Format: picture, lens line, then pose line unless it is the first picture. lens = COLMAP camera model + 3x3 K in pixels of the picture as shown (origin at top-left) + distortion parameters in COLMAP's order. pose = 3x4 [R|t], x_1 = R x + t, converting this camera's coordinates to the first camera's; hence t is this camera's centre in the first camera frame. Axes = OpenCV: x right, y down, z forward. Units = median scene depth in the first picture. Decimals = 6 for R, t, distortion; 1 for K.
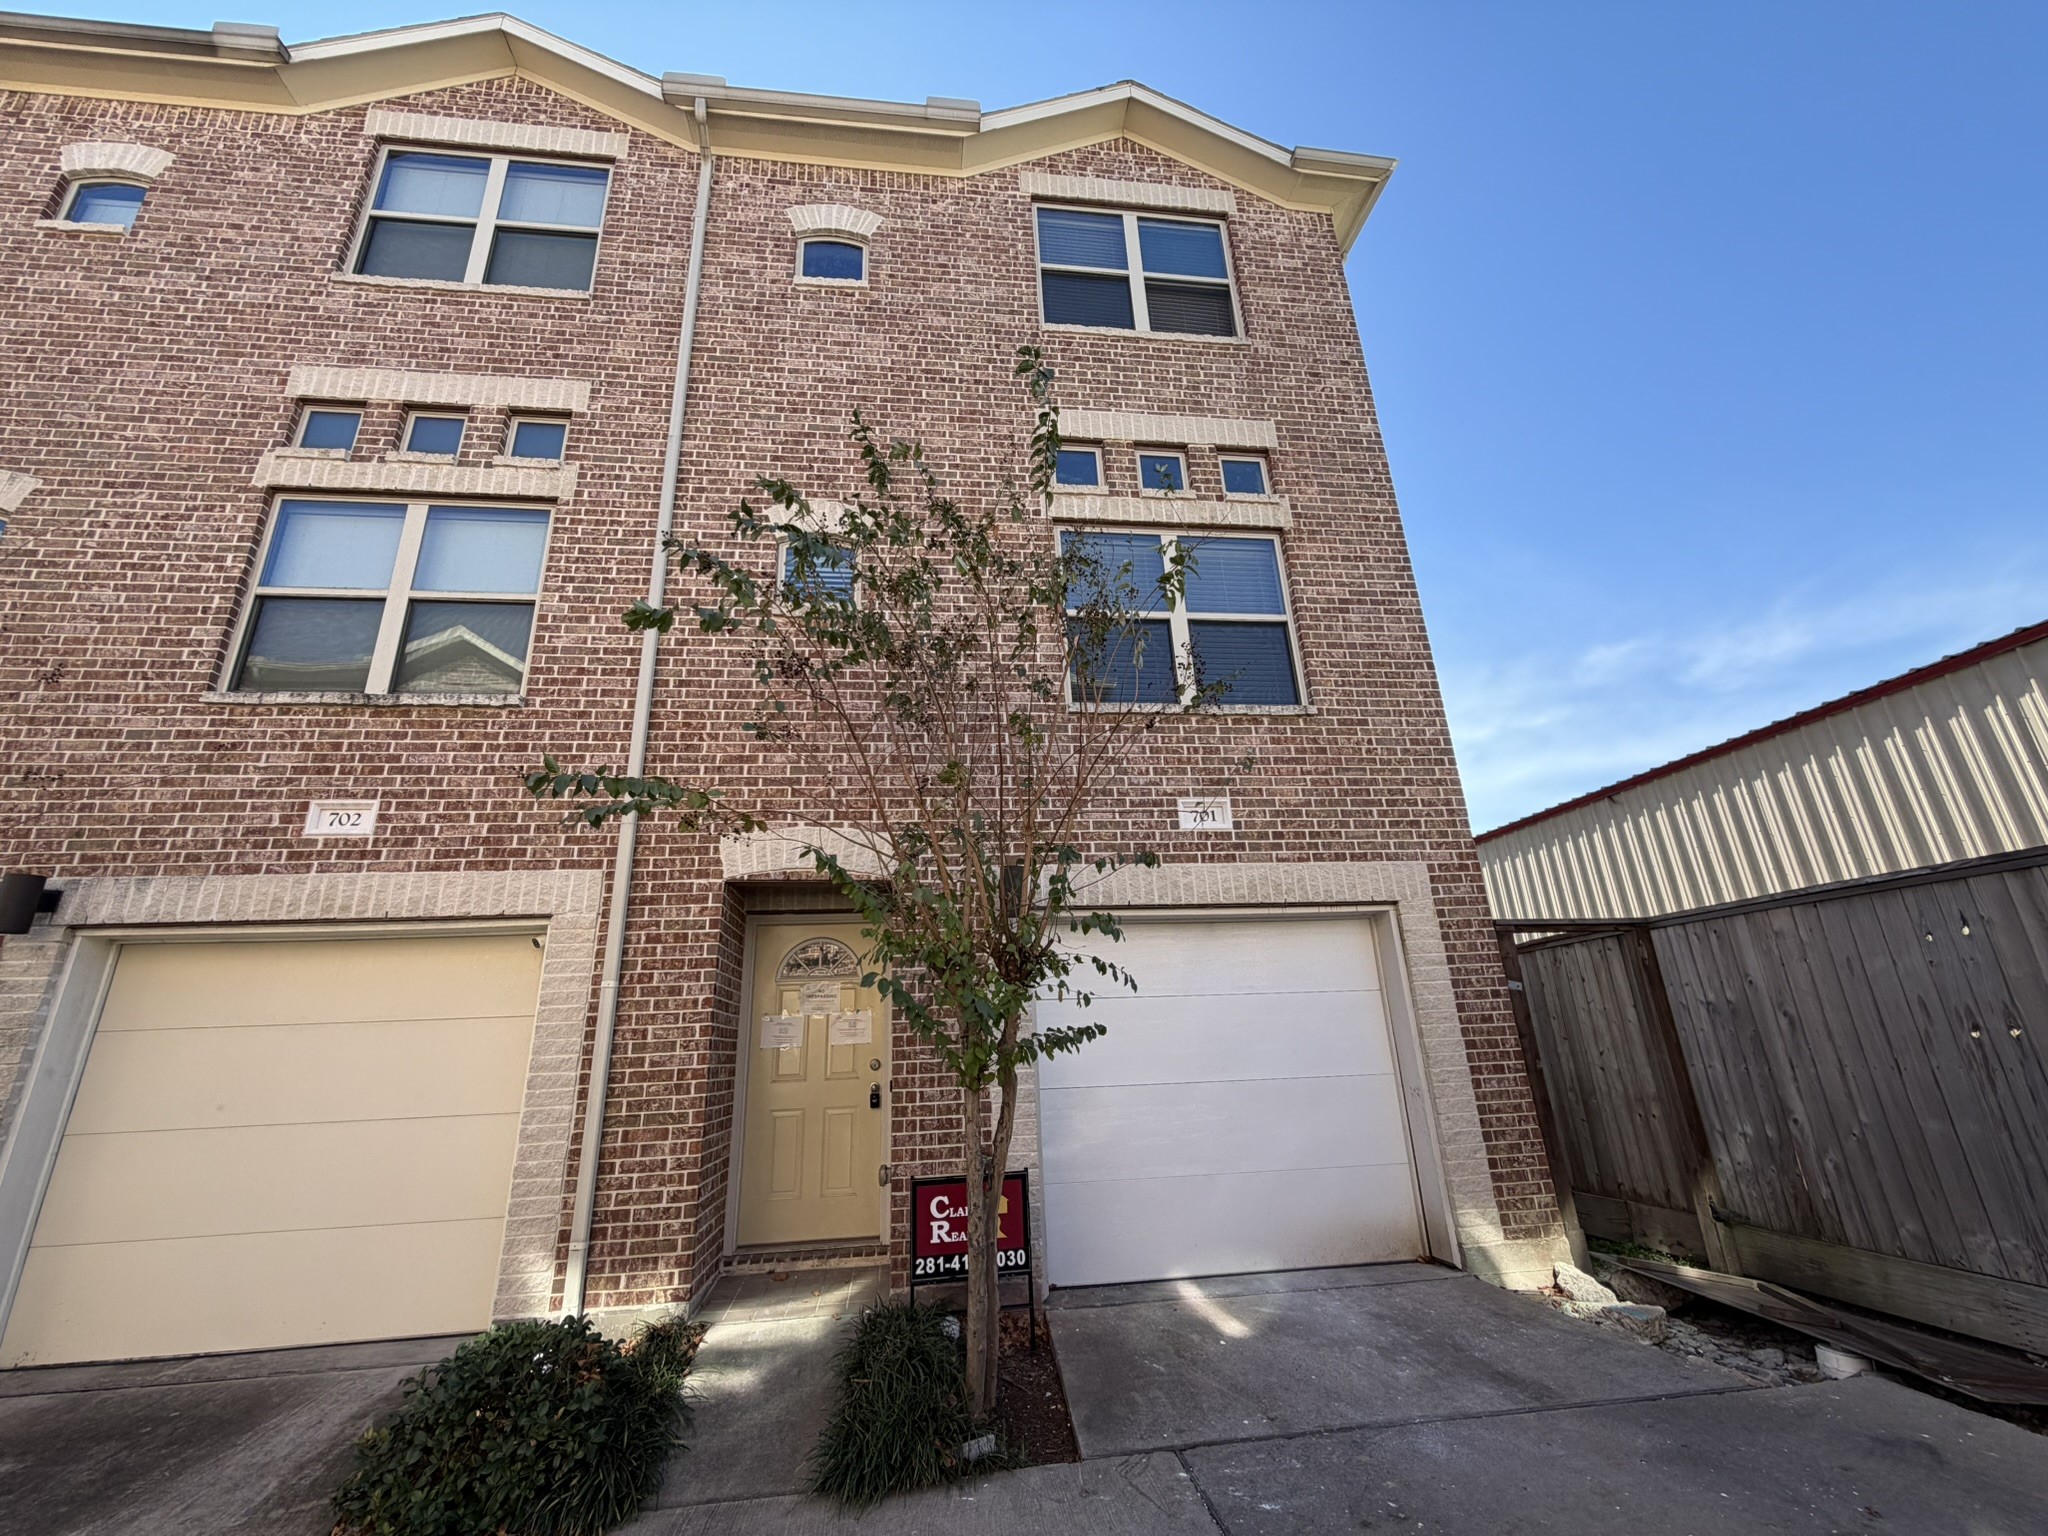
lens RADIAL K [[848.2, 0, 1024.0], [0, 848.2, 768.0], [0, 0, 1]] dist [-0.000071, 0.000676]
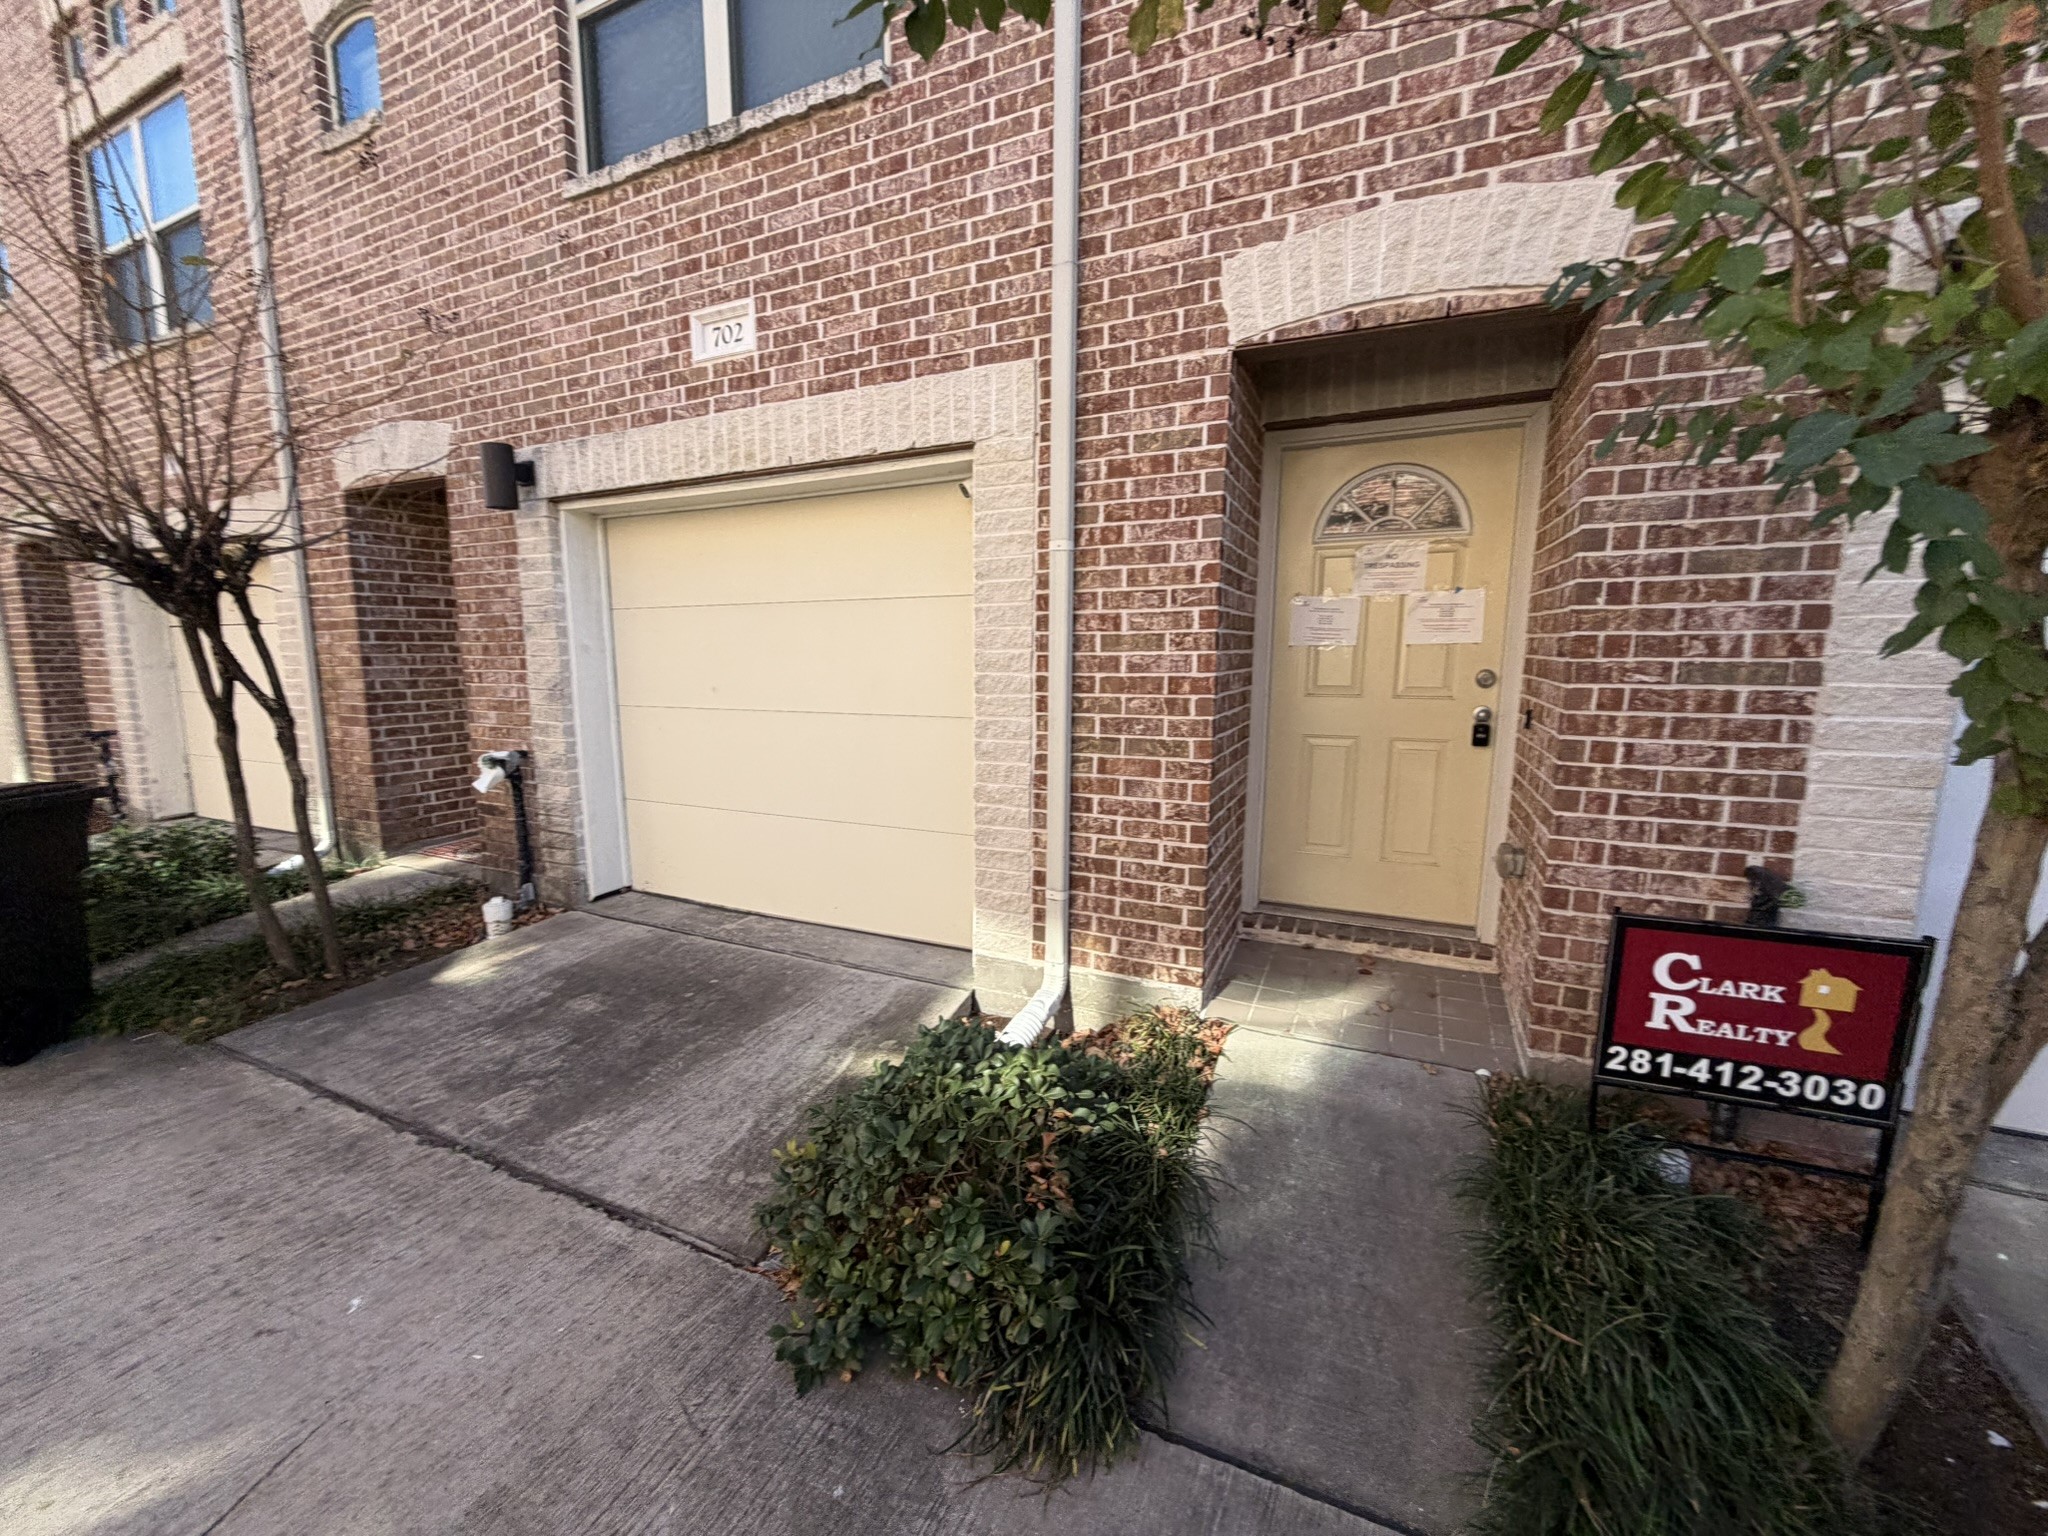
lens RADIAL K [[820.6, 0, 997.2], [0, 820.6, 790.1], [0, 0, 1]] dist [-0.005983, 0.000016]
pose [[0.836110, 0.127624, -0.533510, -0.165876], [0.149300, 0.882904, 0.445186, 0.128358], [0.527854, -0.451877, 0.719150, 0.423894]]
